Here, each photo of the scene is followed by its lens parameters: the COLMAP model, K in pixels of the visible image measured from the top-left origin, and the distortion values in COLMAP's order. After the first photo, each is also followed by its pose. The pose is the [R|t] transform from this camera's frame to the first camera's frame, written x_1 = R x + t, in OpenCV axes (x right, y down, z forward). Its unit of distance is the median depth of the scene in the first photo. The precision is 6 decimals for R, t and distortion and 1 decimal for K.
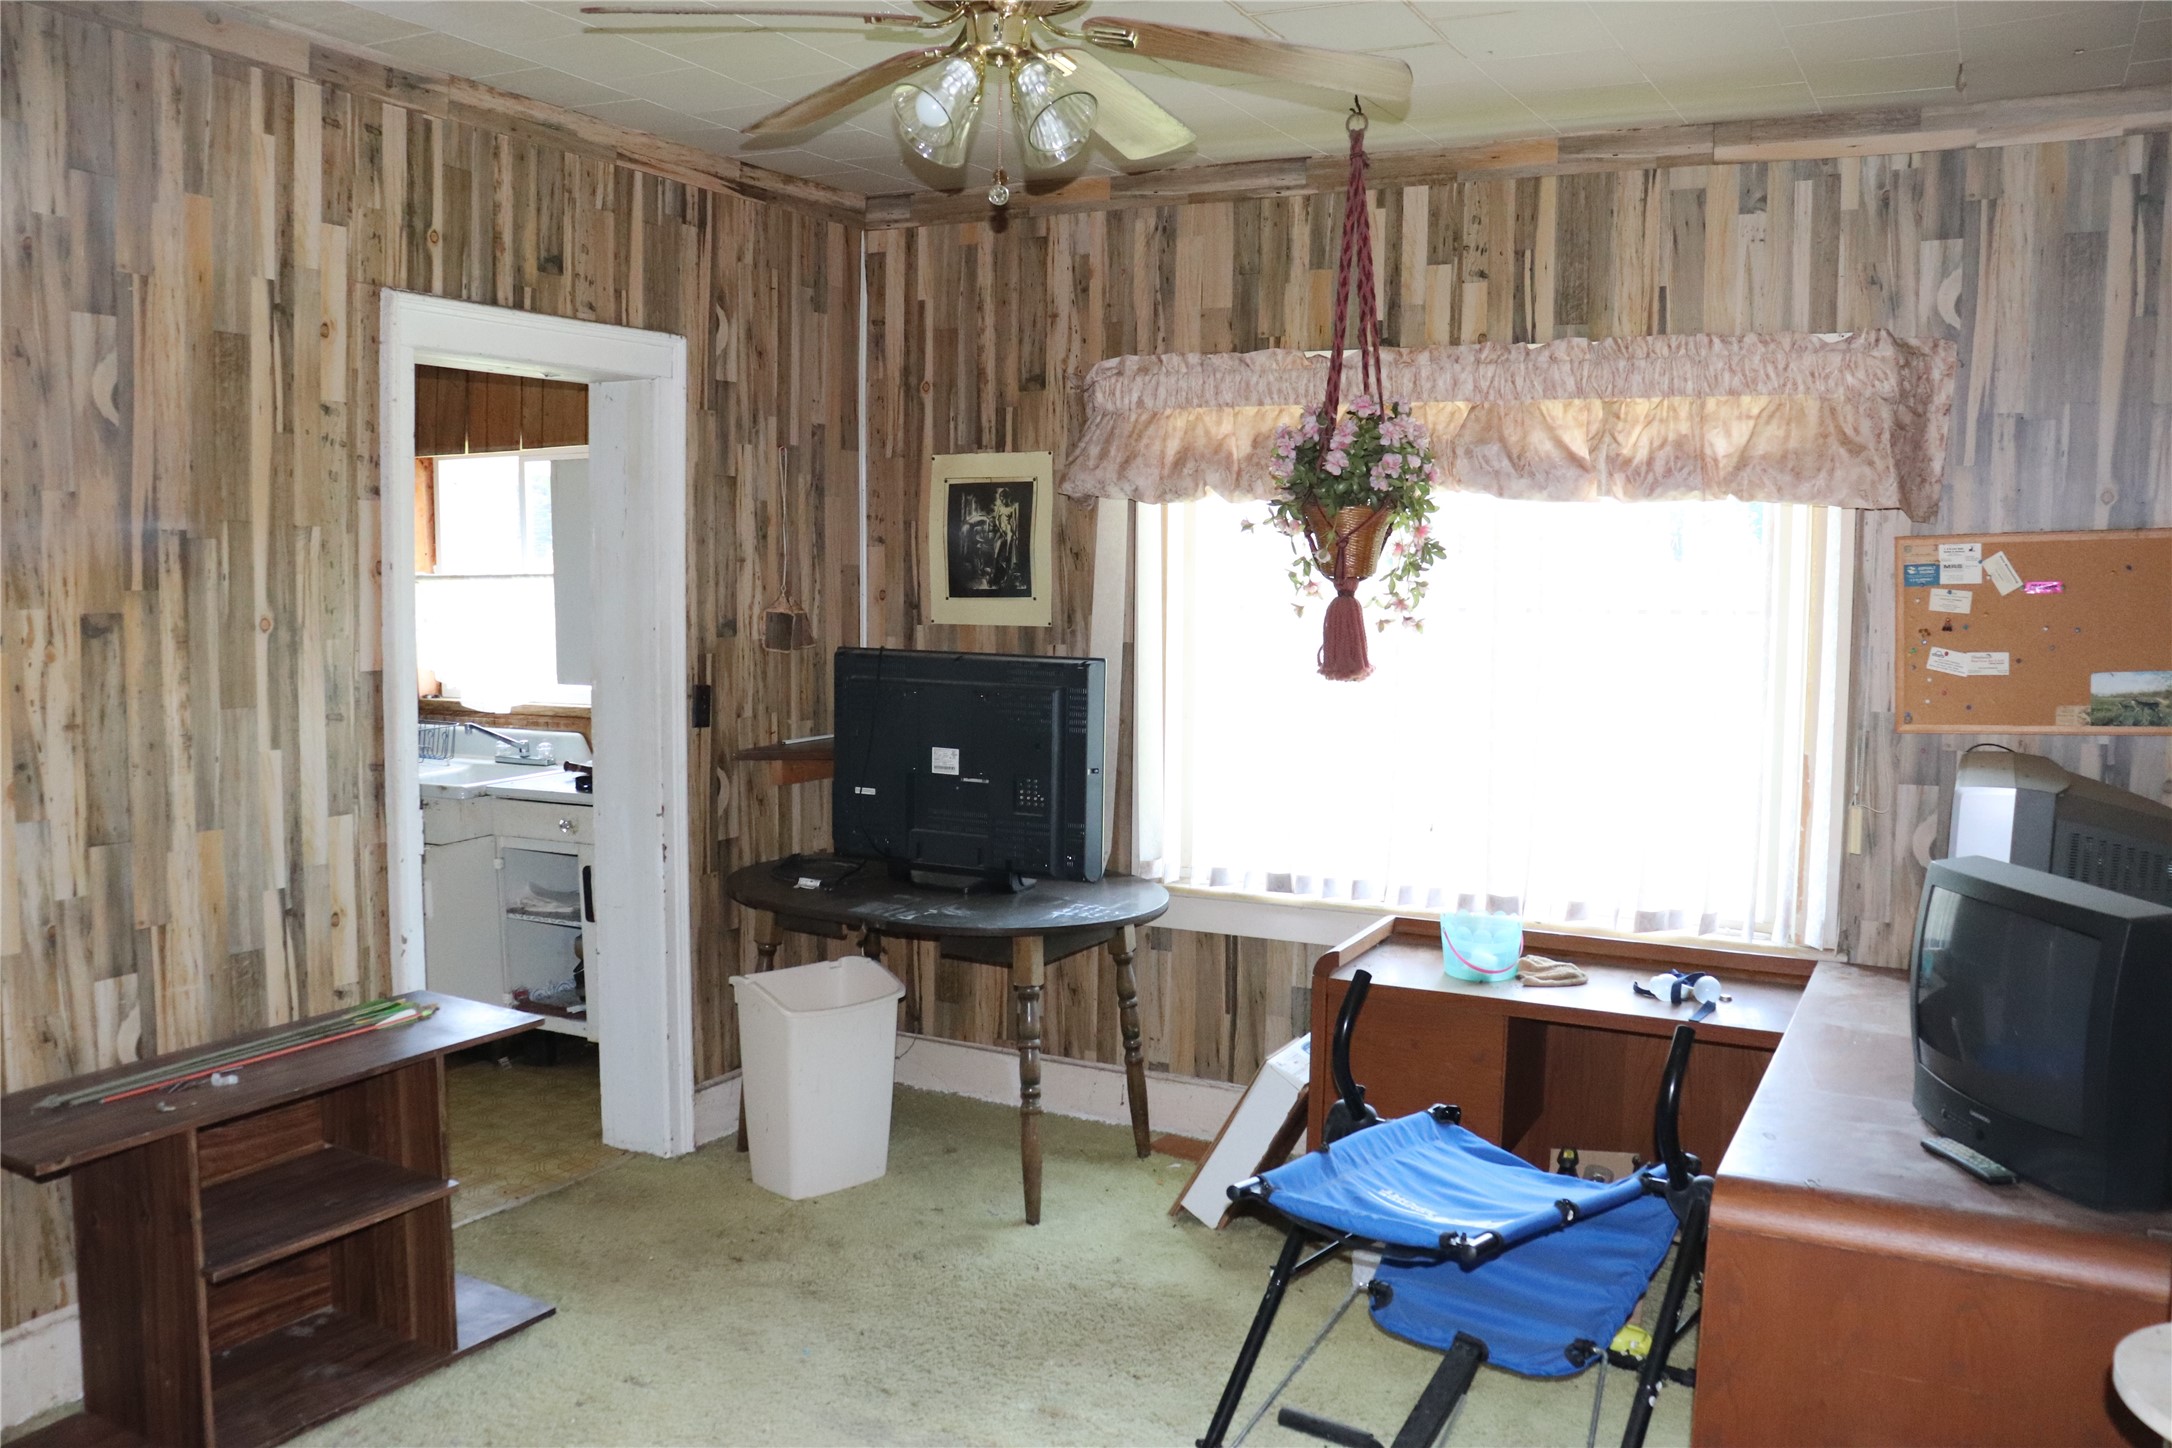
lens RADIAL K [[1798.3, 0, 1082.7], [0, 1798.3, 743.3], [0, 0, 1]] dist [-0.175173, 0.167700]
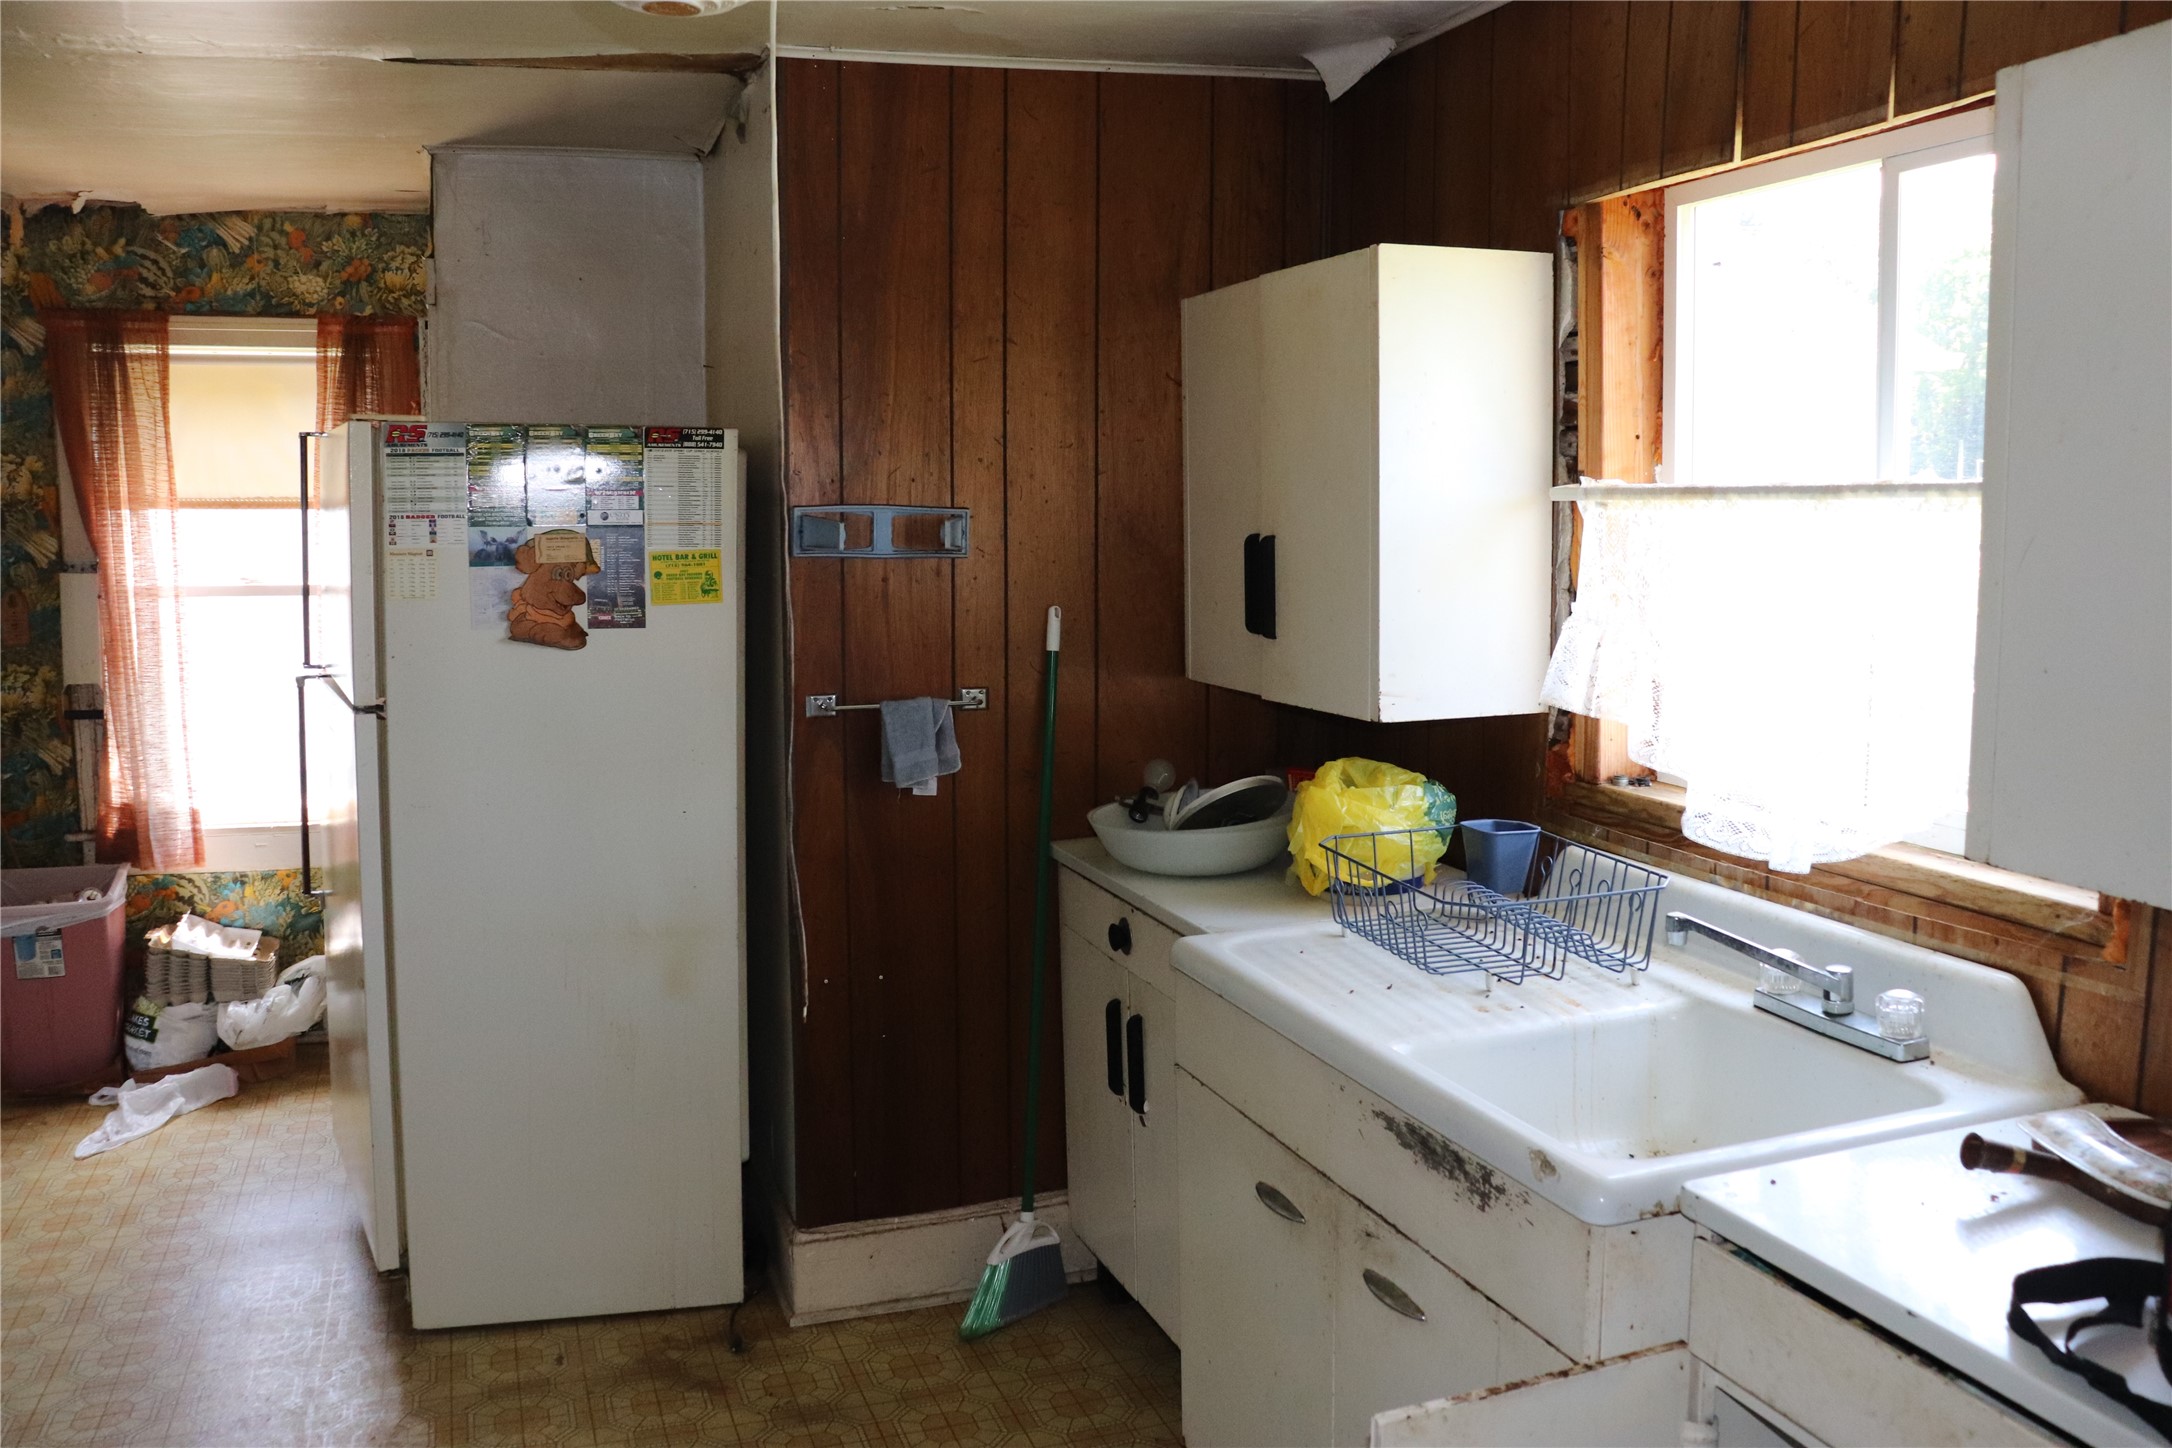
lens RADIAL K [[1798.3, 0, 1082.7], [0, 1798.3, 743.3], [0, 0, 1]] dist [-0.175173, 0.167700]
pose [[0.739994, 0.088173, -0.666809, -0.292284], [-0.064208, 0.996103, 0.060461, -0.081629], [0.669541, -0.001926, 0.742772, 0.939297]]
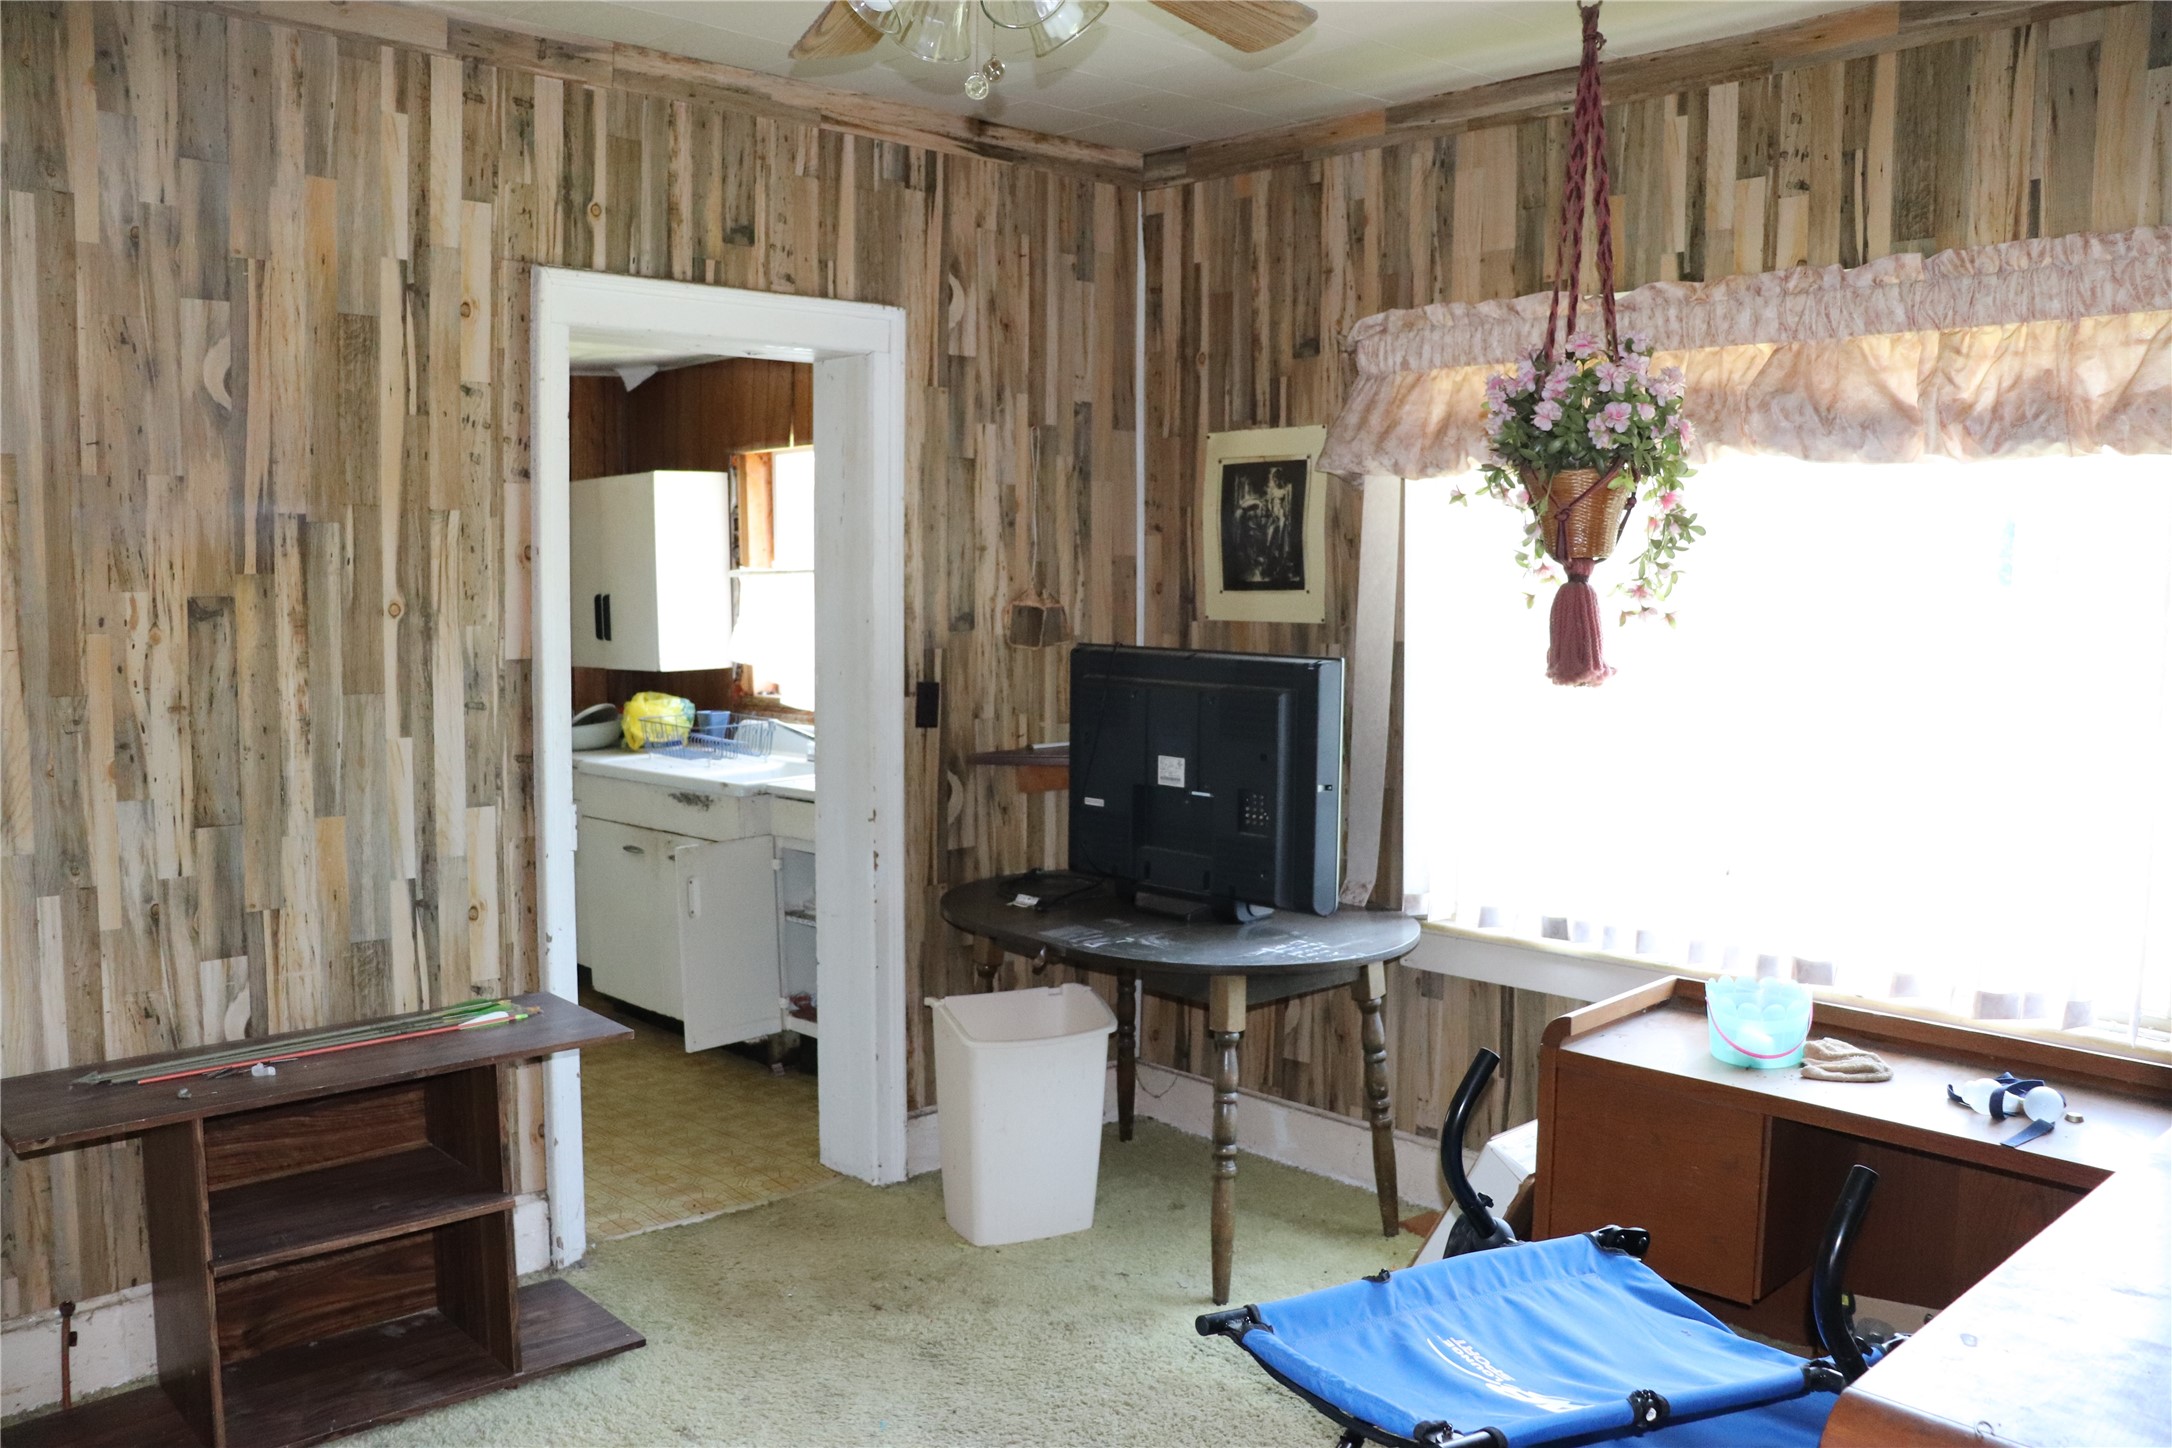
lens RADIAL K [[1789.7, 0, 1076.3], [0, 1789.7, 748.2], [0, 0, 1]] dist [-0.175833, 0.162570]
pose [[0.946813, 0.026109, -0.320722, 0.184214], [-0.027413, 0.999624, 0.000449, -0.000887], [0.320613, 0.008367, 0.947173, 0.163144]]
